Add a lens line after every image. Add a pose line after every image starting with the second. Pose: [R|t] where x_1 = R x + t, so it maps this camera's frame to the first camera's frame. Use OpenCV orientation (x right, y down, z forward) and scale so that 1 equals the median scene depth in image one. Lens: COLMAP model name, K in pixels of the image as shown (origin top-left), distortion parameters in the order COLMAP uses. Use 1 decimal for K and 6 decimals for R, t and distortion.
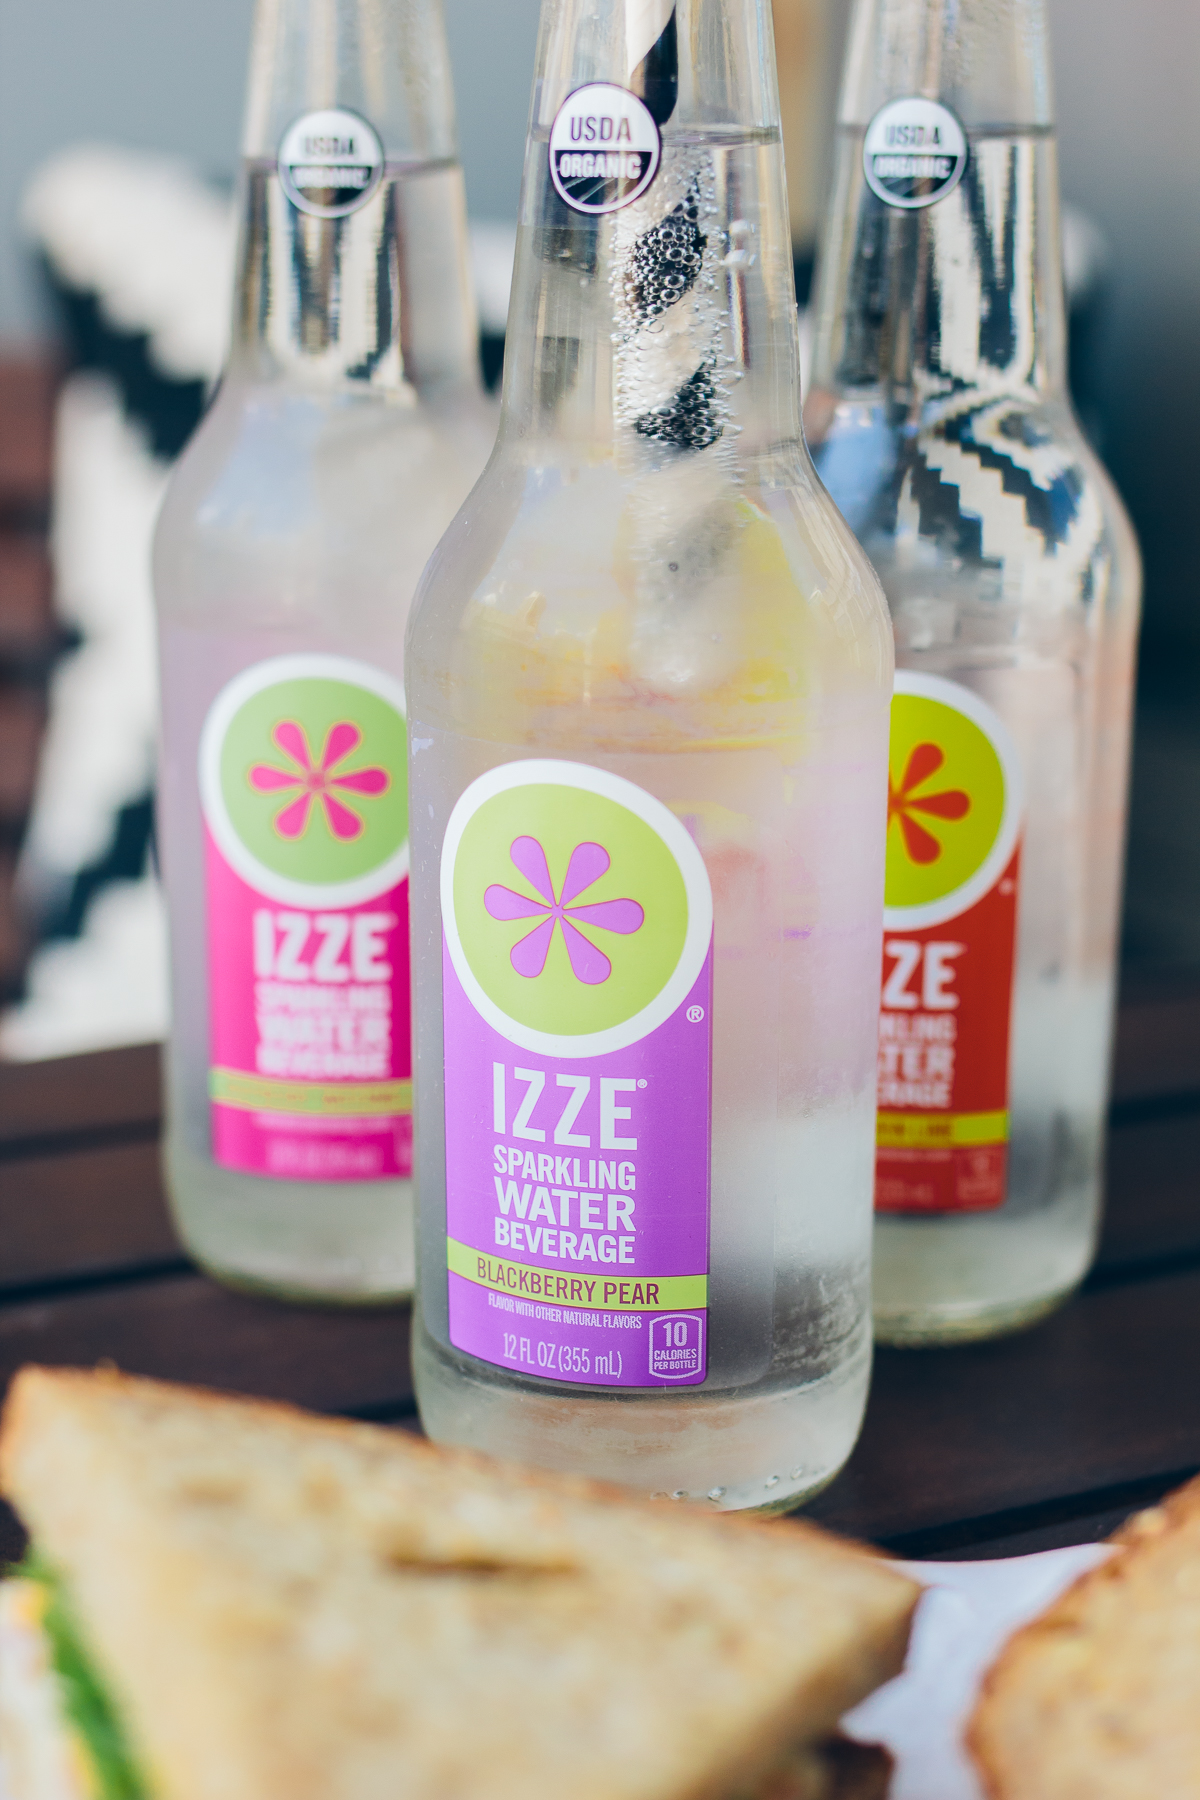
lens RADIAL K [[2813.5, 0, 600.0], [0, 2813.5, 900.0], [0, 0, 1]] dist [-0.060813, 0.054639]
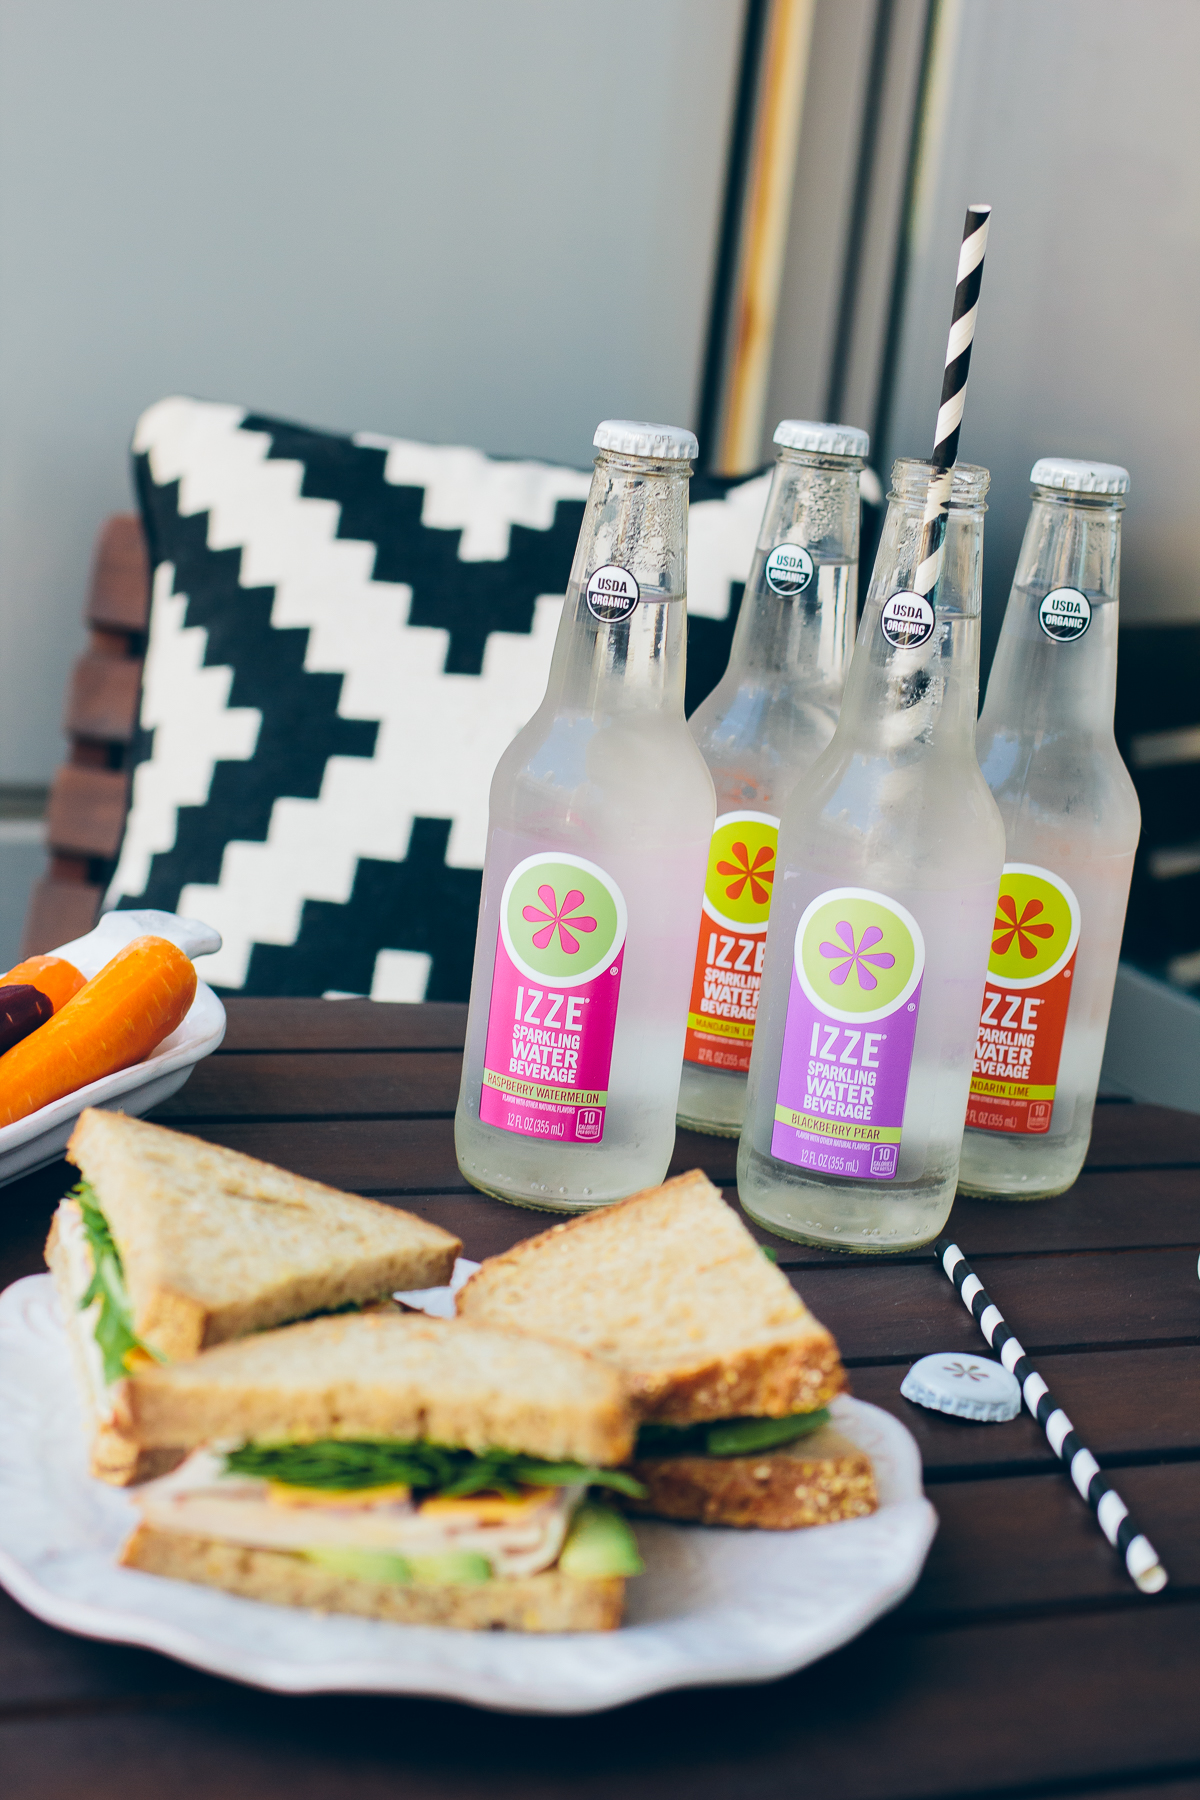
lens RADIAL K [[2813.5, 0, 600.0], [0, 2813.5, 900.0], [0, 0, 1]] dist [-0.060813, 0.054639]
pose [[0.990853, 0.119525, -0.062644, -0.079091], [-0.121317, 0.992283, -0.025613, 0.040739], [0.059099, 0.032978, 0.997707, -1.193746]]
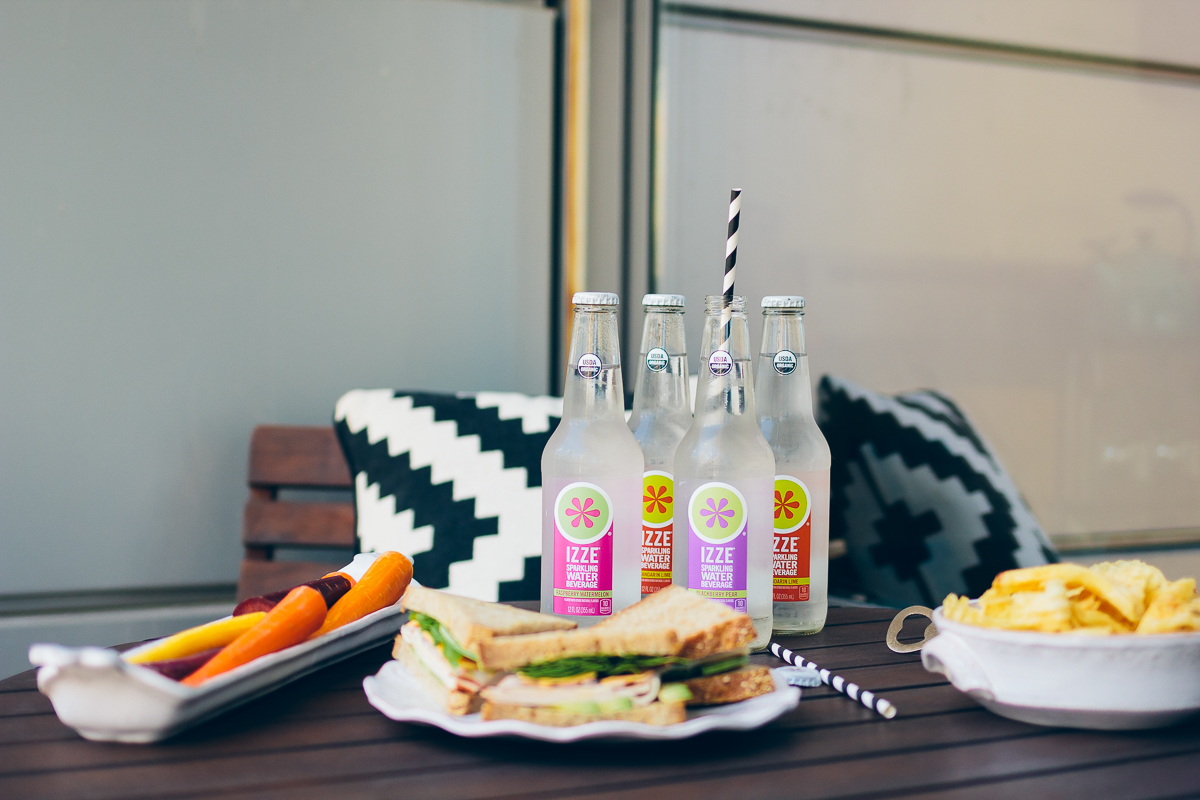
lens RADIAL K [[1875.6, 0, 600.0], [0, 1875.6, 400.0], [0, 0, 1]] dist [-0.060813, 0.054639]
pose [[0.999734, 0.002566, 0.022927, -0.288539], [0.002494, 0.975951, -0.217977, 0.513708], [-0.022935, 0.217976, 0.975685, -2.198320]]
